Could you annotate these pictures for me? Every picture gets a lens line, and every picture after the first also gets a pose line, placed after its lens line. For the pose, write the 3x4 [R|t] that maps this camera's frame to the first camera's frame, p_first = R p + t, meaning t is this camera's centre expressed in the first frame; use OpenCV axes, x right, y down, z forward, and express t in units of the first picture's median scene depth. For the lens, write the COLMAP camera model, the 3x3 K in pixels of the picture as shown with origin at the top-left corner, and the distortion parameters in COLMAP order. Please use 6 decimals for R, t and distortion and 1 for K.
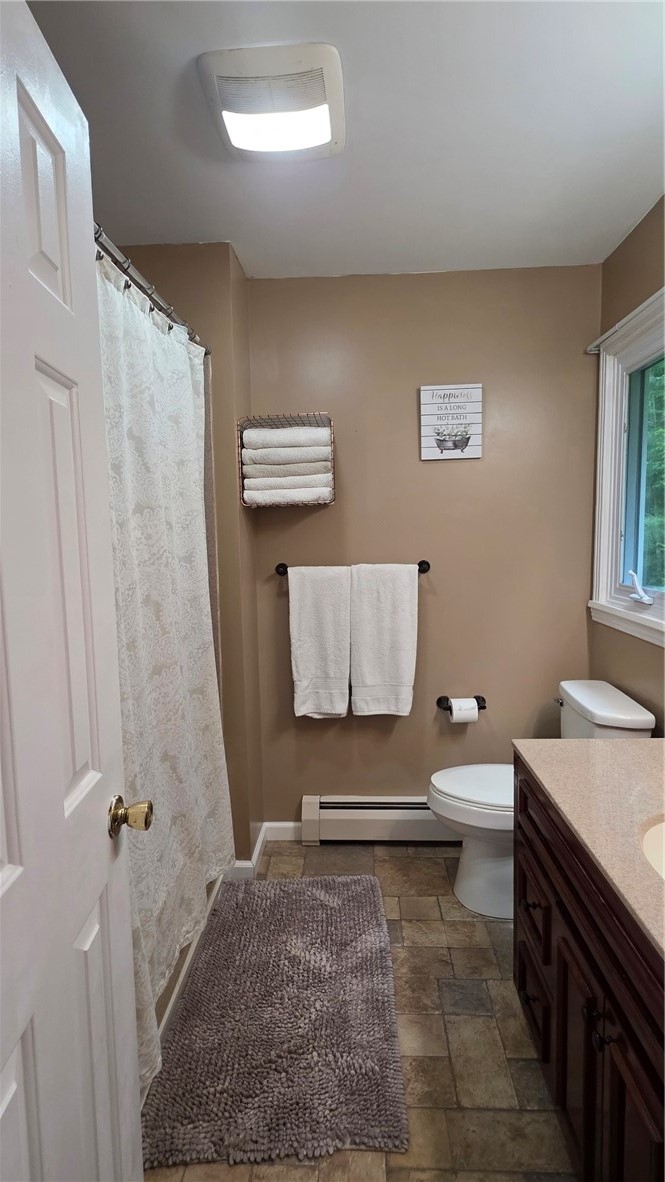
lens RADIAL K [[591.1, 0, 330.8], [0, 591.1, 591.1], [0, 0, 1]] dist [0.000616, 0.000754]
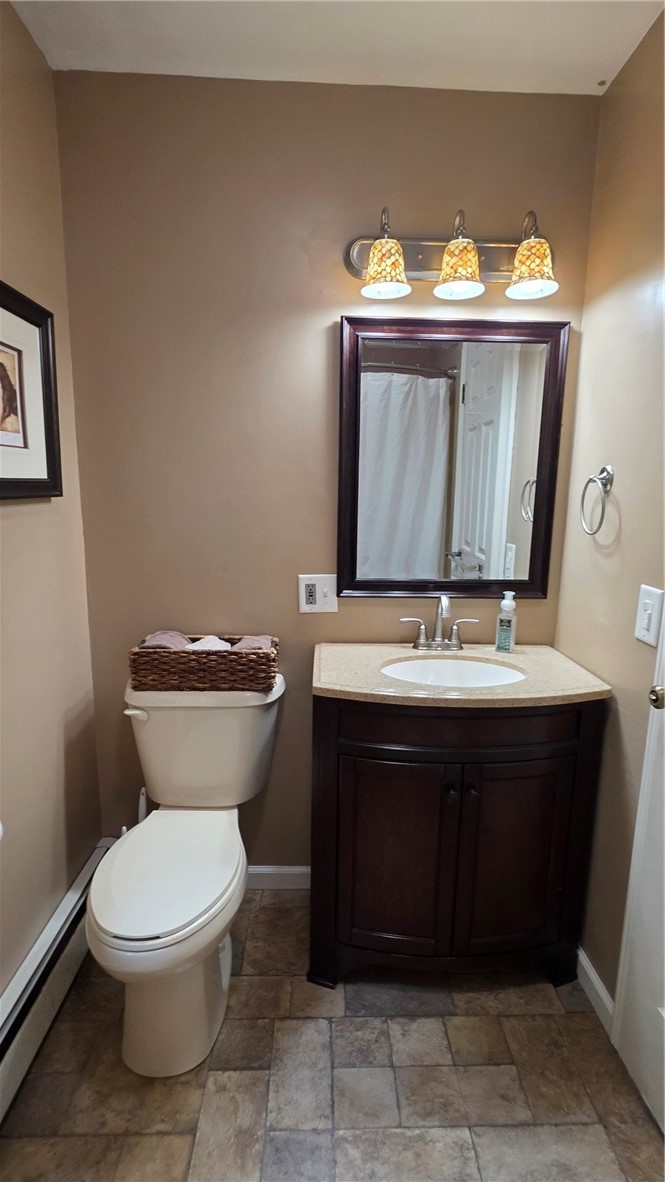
lens RADIAL K [[591.1, 0, 332.6], [0, 591.1, 591.1], [0, 0, 1]] dist [0.000616, 0.000754]
pose [[-0.997218, 0.015534, -0.072901, 0.255544], [-0.003906, 0.965807, 0.259232, -0.153597], [0.074435, 0.258795, -0.963060, 1.684019]]
